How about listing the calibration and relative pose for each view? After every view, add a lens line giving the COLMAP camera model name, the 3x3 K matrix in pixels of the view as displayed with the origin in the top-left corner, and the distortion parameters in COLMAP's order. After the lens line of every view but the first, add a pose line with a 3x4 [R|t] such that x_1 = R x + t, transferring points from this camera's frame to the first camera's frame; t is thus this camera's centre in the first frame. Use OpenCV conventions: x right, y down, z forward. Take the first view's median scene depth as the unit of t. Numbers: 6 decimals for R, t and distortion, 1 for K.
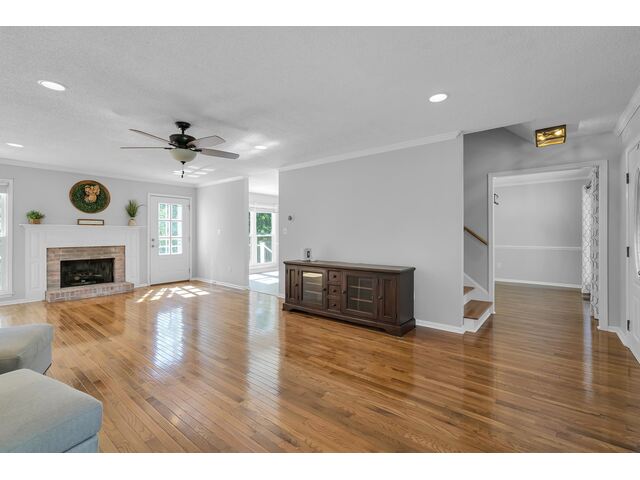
lens RADIAL K [[292.3, 0, 320.0], [0, 292.3, 238.6], [0, 0, 1]] dist [-0.001905, 0.000614]
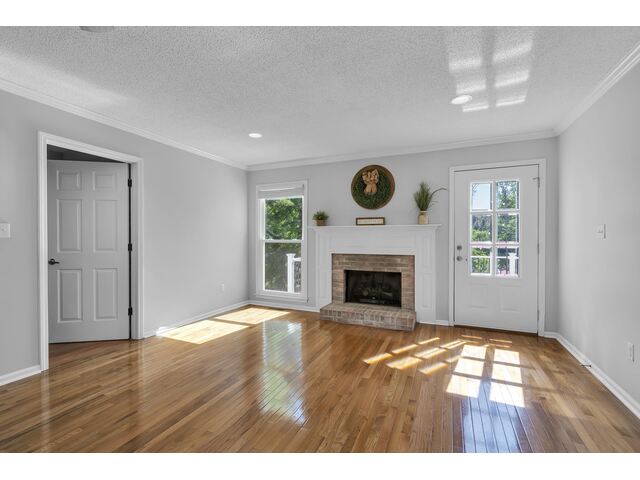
lens RADIAL K [[292.3, 0, 320.0], [0, 292.3, 238.6], [0, 0, 1]] dist [-0.001905, 0.000614]
pose [[0.260132, 0.003768, -0.965566, -0.104294], [-0.017091, 0.999854, -0.000703, -0.010040], [0.965422, 0.016686, 0.260158, 0.691662]]
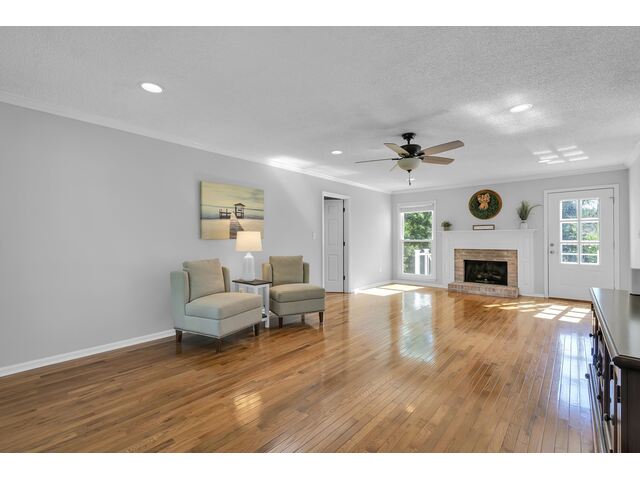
lens RADIAL K [[292.3, 0, 320.0], [0, 292.3, 238.6], [0, 0, 1]] dist [-0.001905, 0.000614]
pose [[-0.032909, -0.000879, -0.999458, 0.354879], [-0.014211, 0.999899, -0.000411, -0.004353], [0.999357, 0.014190, -0.032918, 0.416195]]
